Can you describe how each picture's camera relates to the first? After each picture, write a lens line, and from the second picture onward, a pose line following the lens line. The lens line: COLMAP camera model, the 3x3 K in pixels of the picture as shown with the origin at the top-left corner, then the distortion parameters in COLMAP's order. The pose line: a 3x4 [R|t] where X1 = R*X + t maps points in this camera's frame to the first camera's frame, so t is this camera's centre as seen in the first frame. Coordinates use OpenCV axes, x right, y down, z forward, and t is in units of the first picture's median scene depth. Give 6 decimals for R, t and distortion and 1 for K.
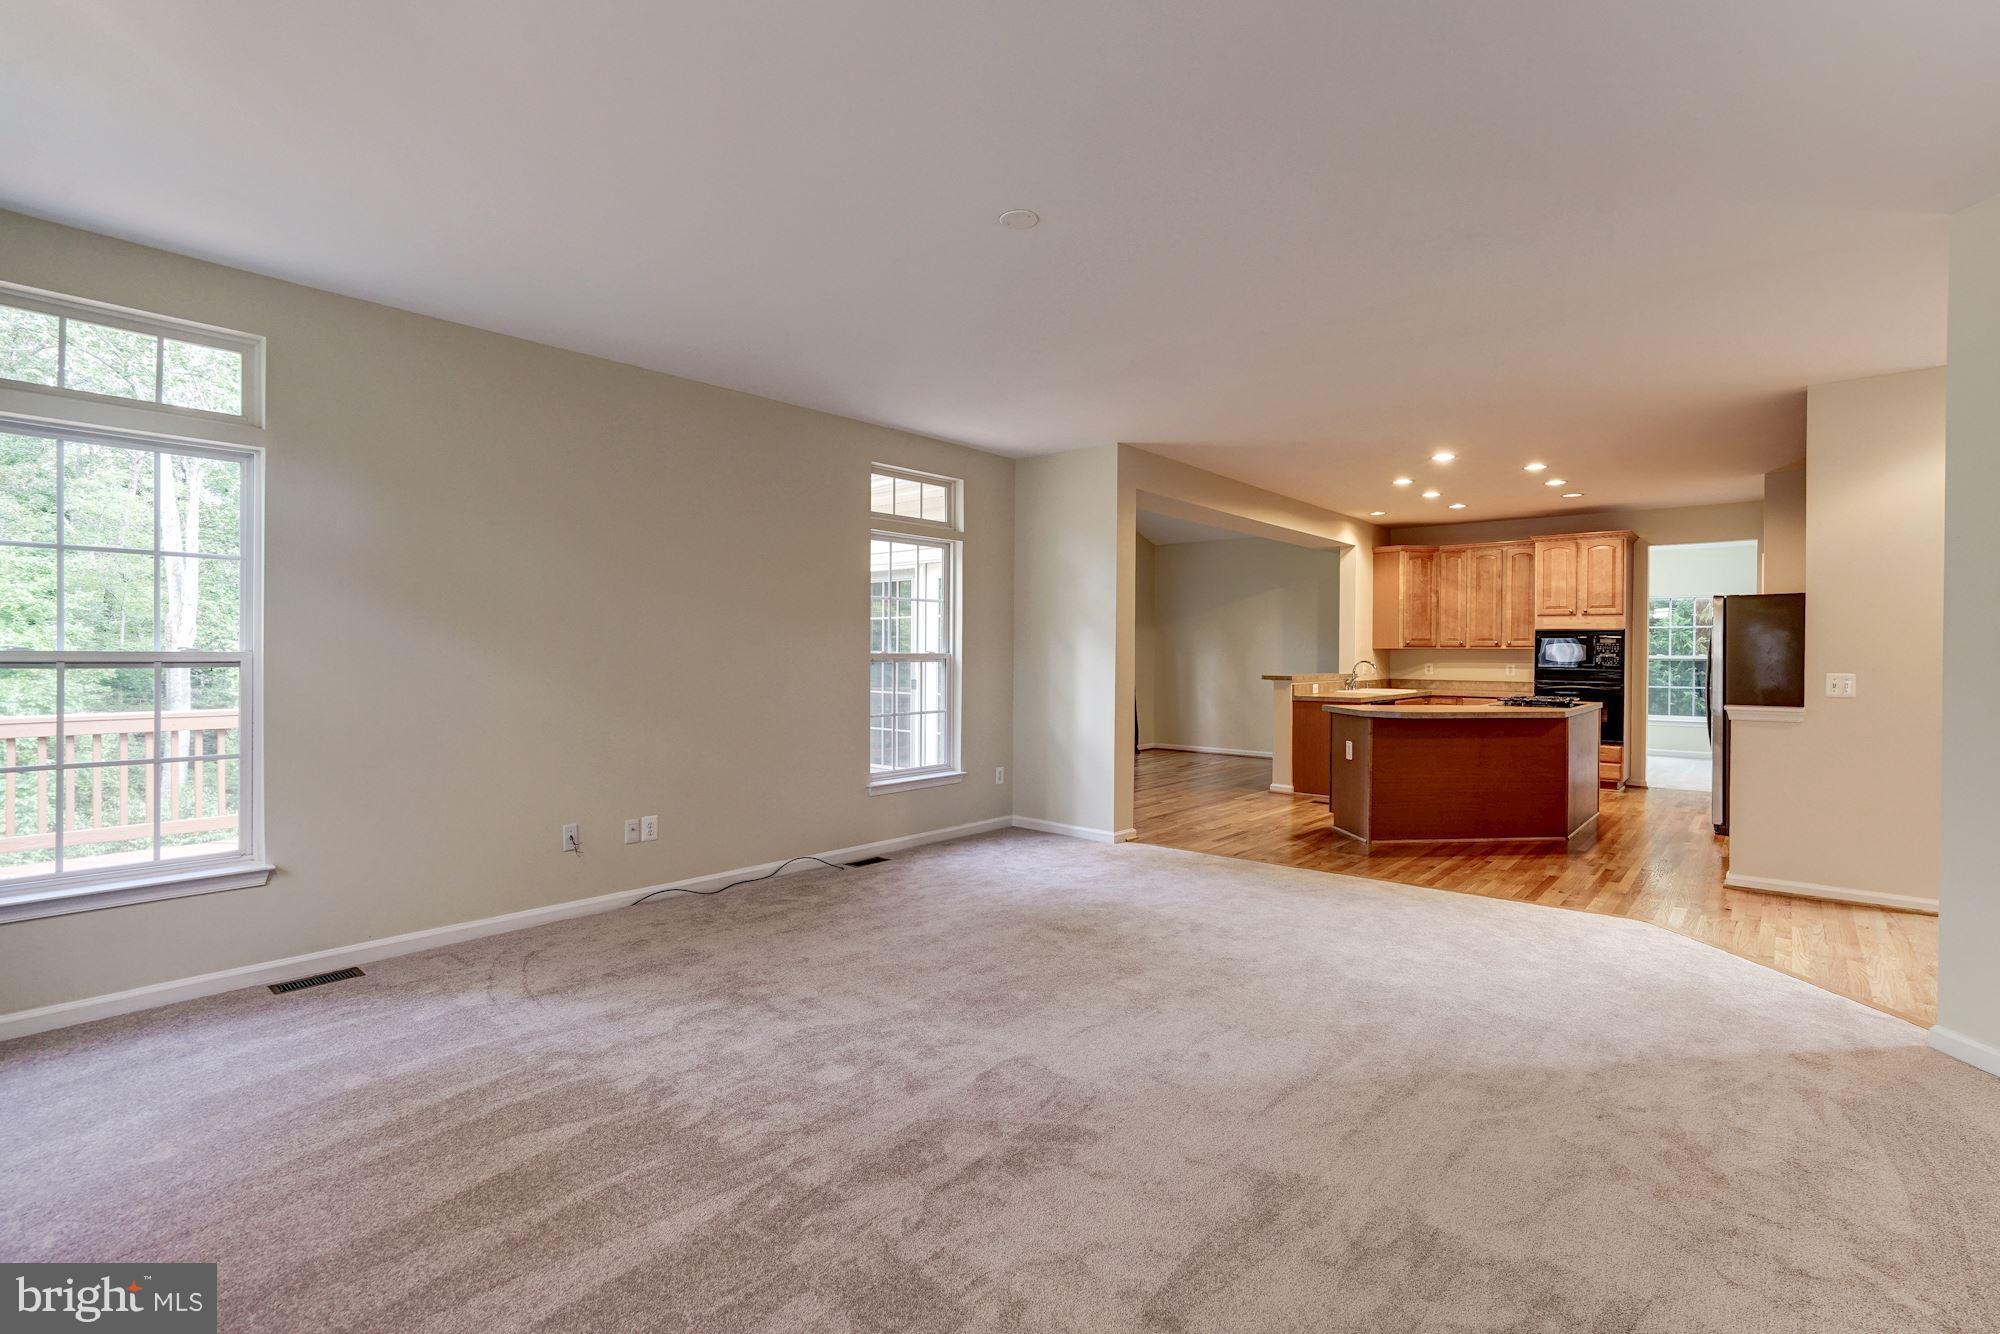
lens RADIAL K [[921.3, 0, 1017.8], [0, 921.3, 651.1], [0, 0, 1]] dist [-0.008686, 0.002260]
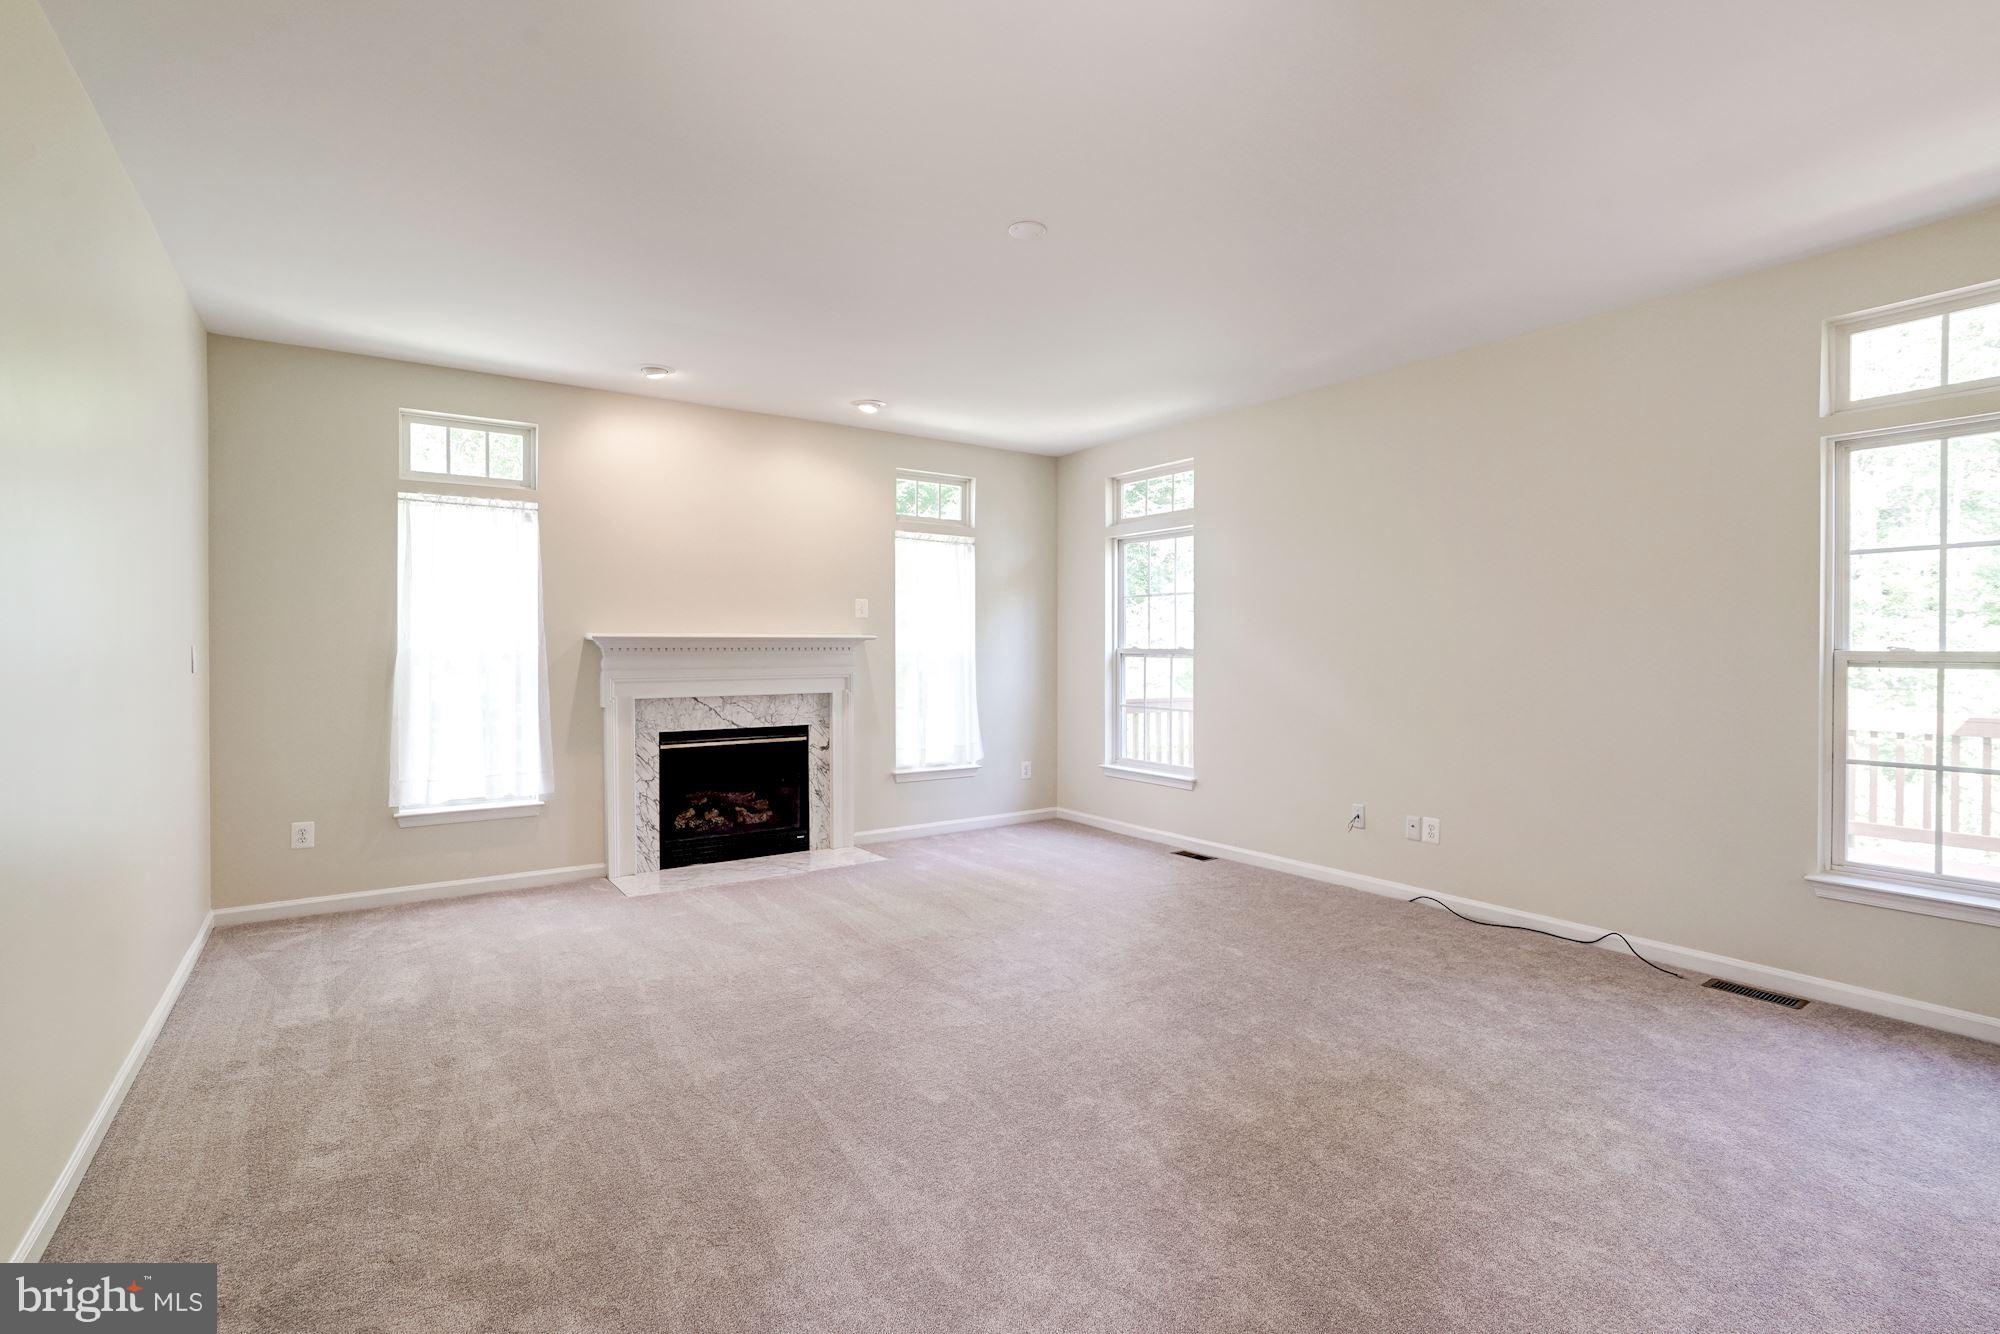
lens RADIAL K [[921.3, 0, 932.0], [0, 921.3, 658.5], [0, 0, 1]] dist [-0.008686, 0.002260]
pose [[-0.282727, 0.007957, -0.959167, 0.608614], [-0.001011, 0.999963, 0.008593, 0.002547], [0.959200, 0.003399, -0.282708, 0.684217]]
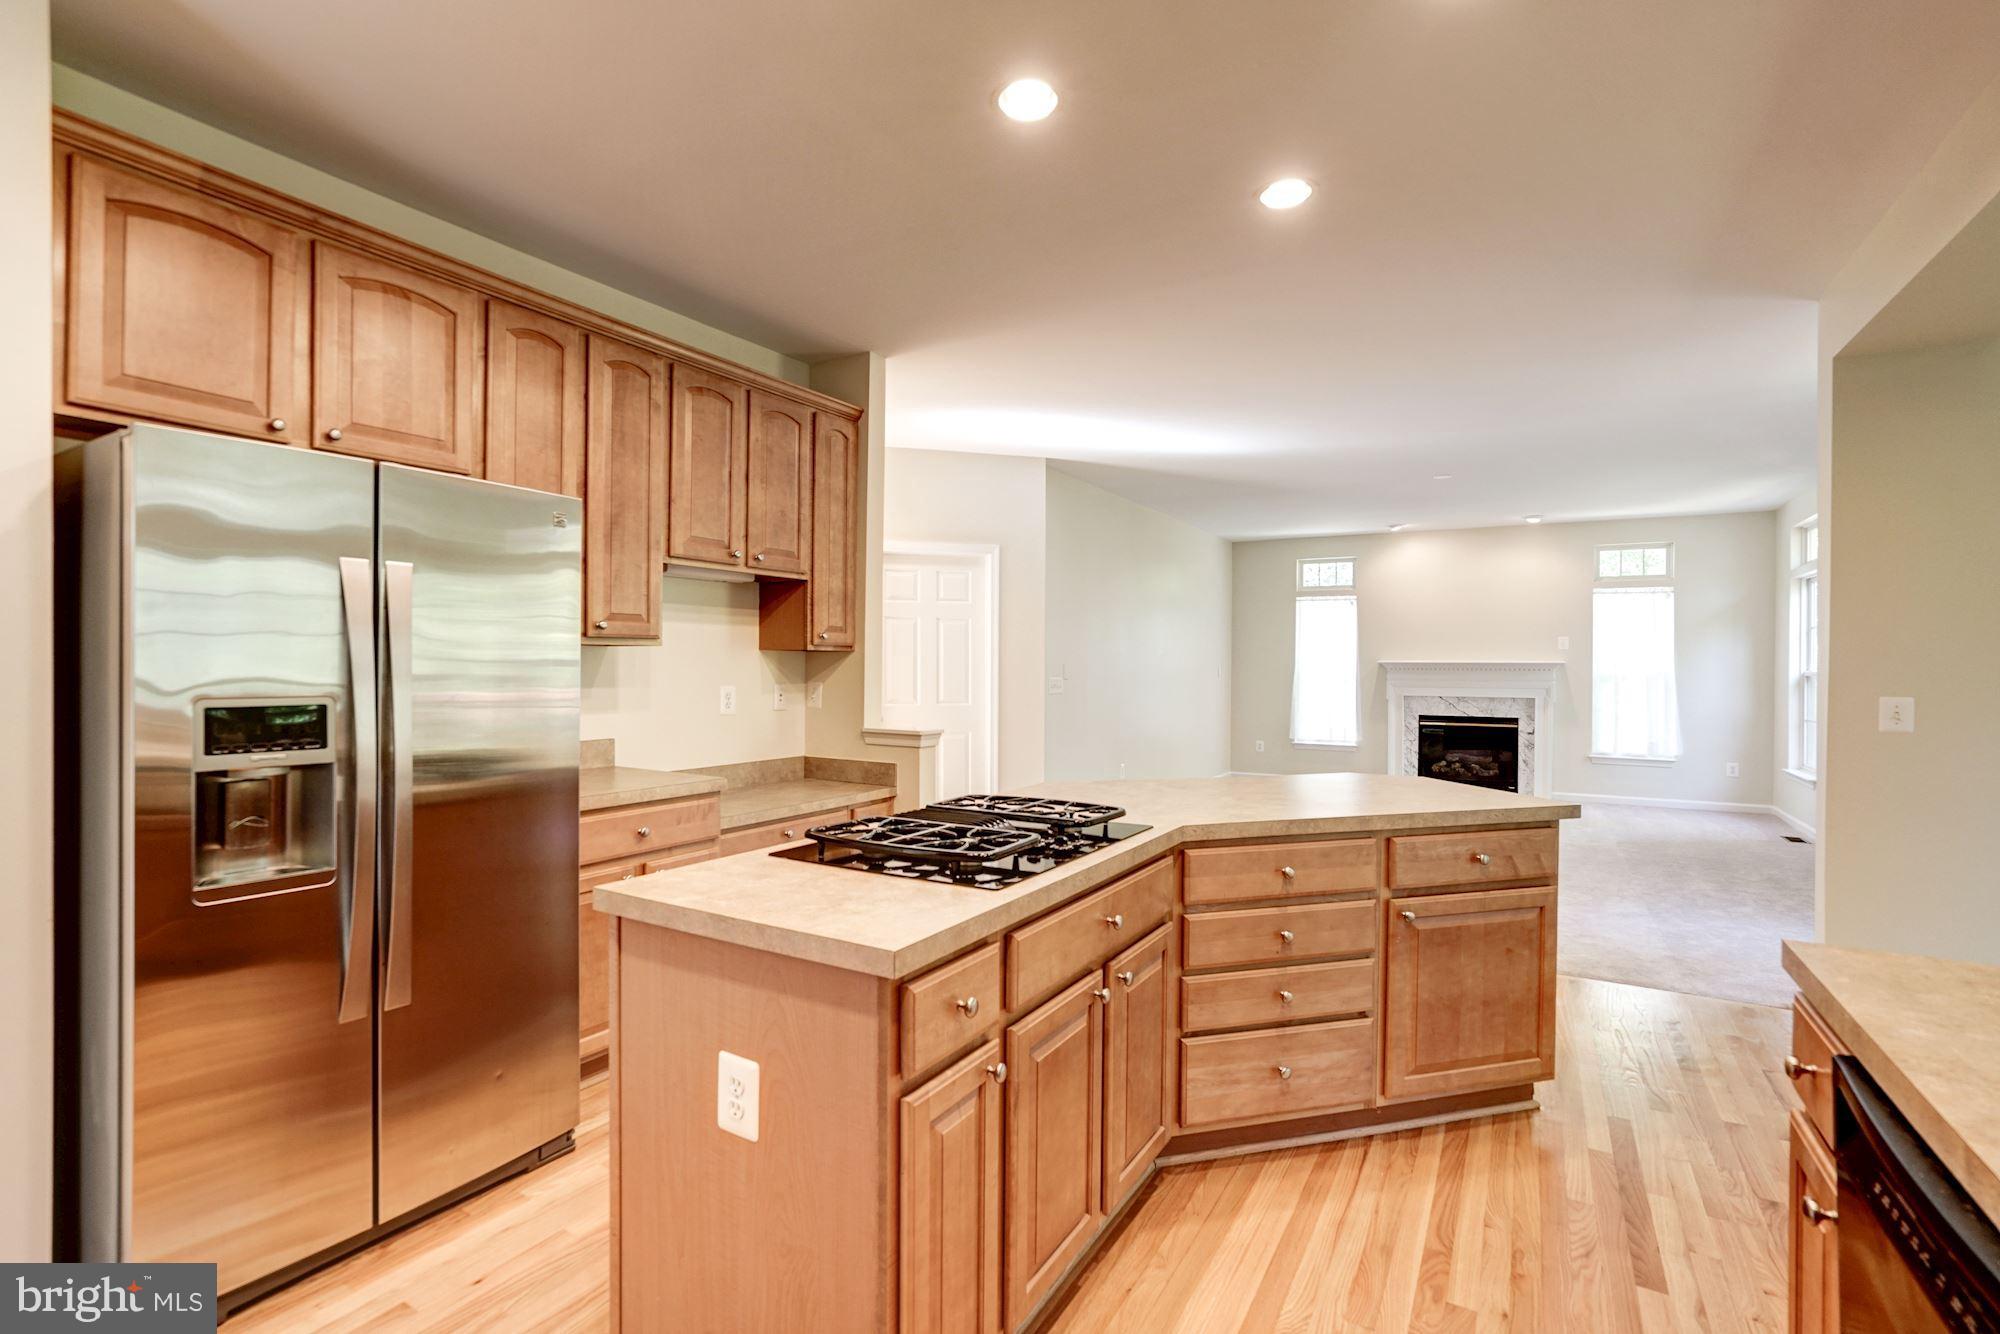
lens RADIAL K [[921.3, 0, 998.3], [0, 921.3, 663.3], [0, 0, 1]] dist [-0.008686, 0.002260]
pose [[-0.986449, -0.012036, -0.163625, 0.845883], [-0.011801, 0.999927, -0.002406, 0.004153], [0.163642, -0.000442, -0.986520, 1.764407]]
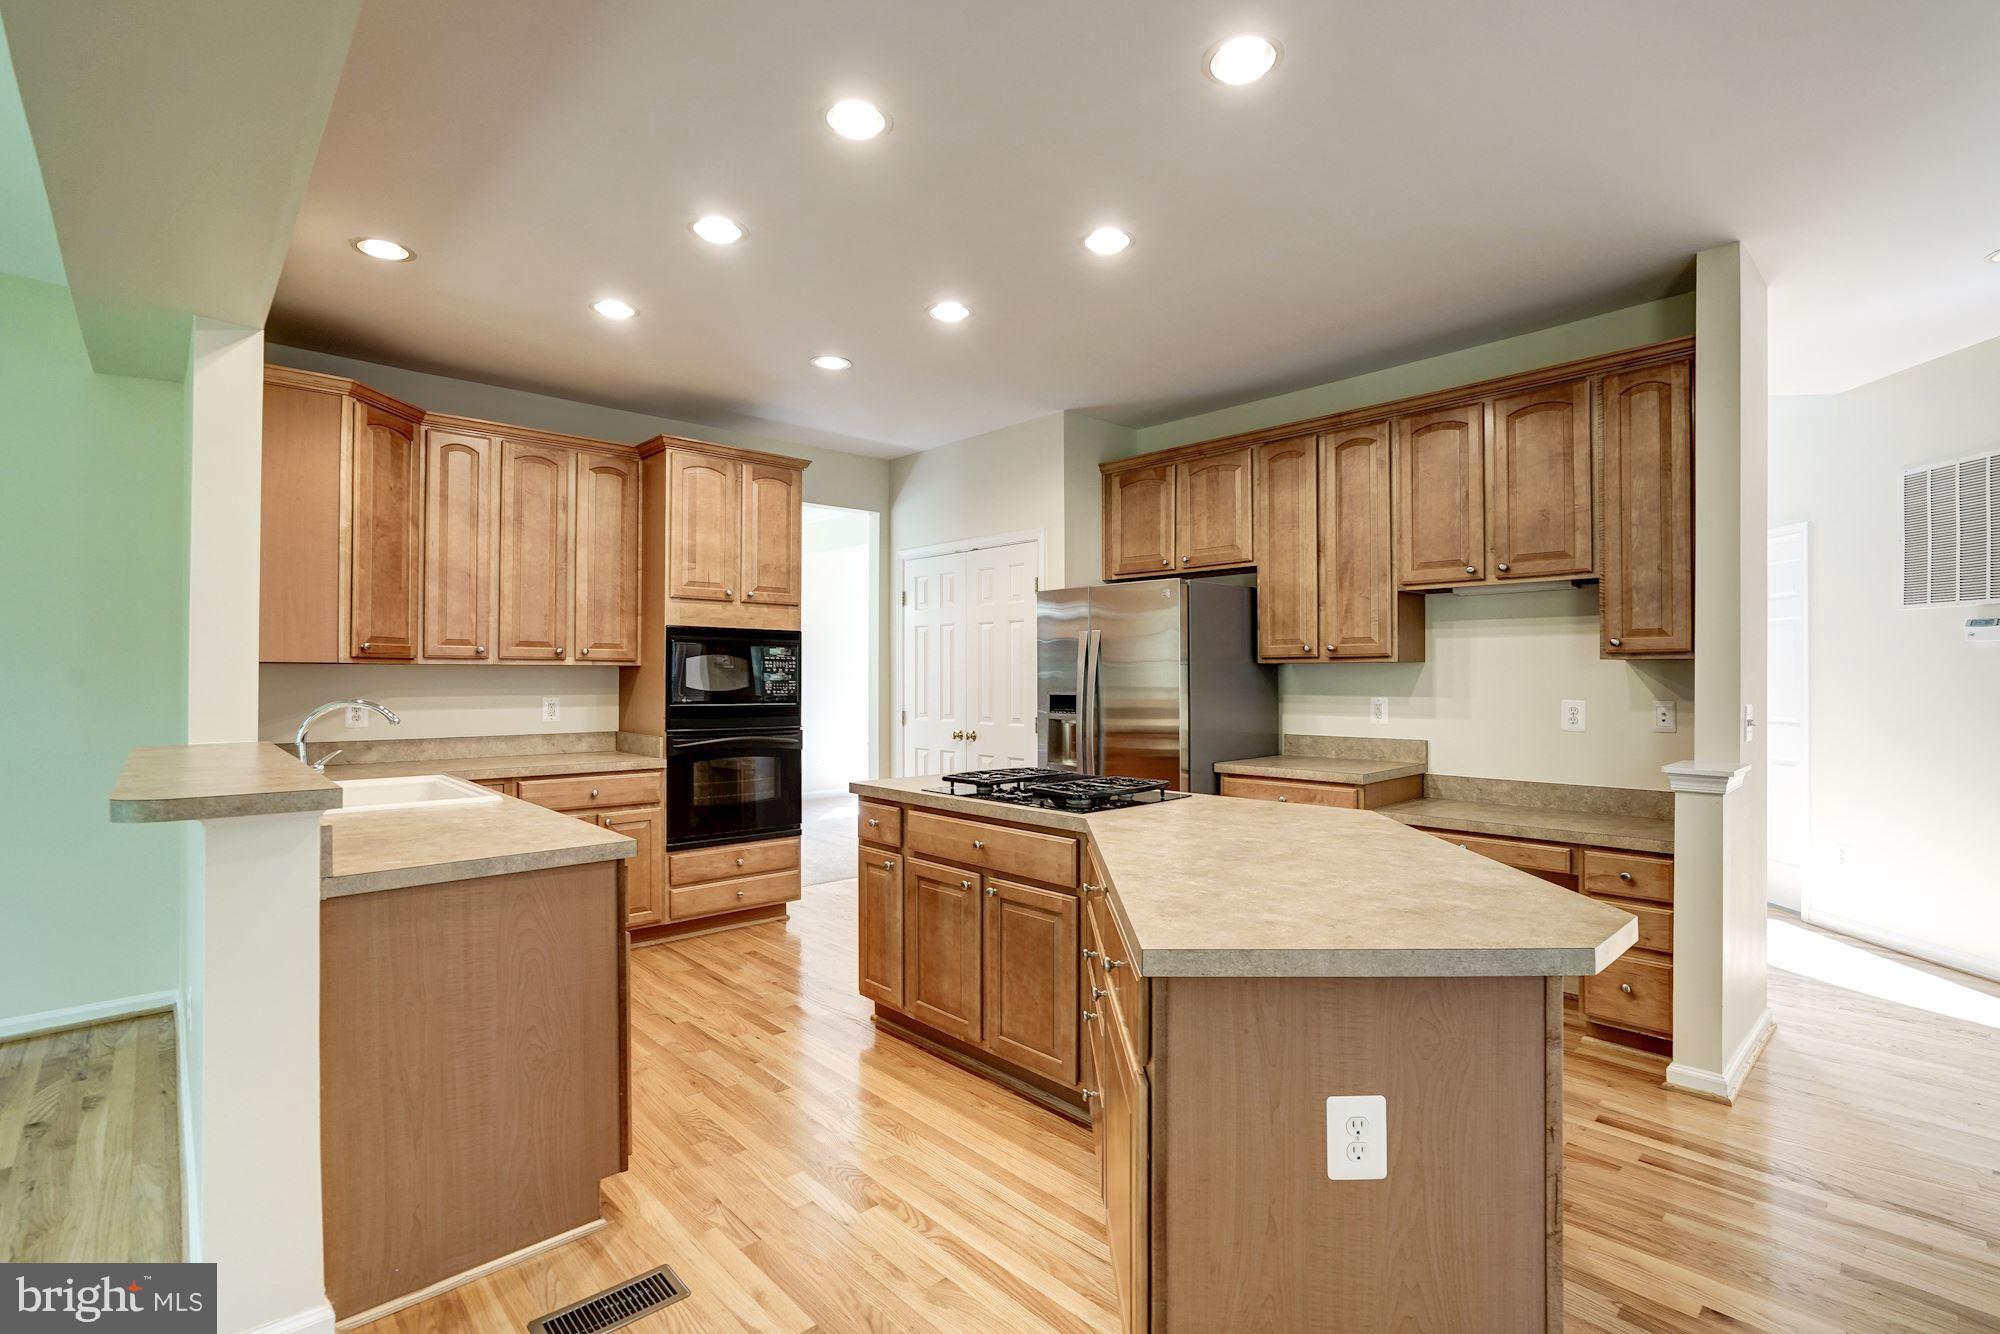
lens RADIAL K [[921.3, 0, 998.4], [0, 921.3, 658.8], [0, 0, 1]] dist [-0.008686, 0.002260]
pose [[0.119530, 0.011381, 0.992765, 0.165363], [0.000402, 0.999934, -0.011511, -0.000392], [-0.992831, 0.001775, 0.119517, 1.316984]]
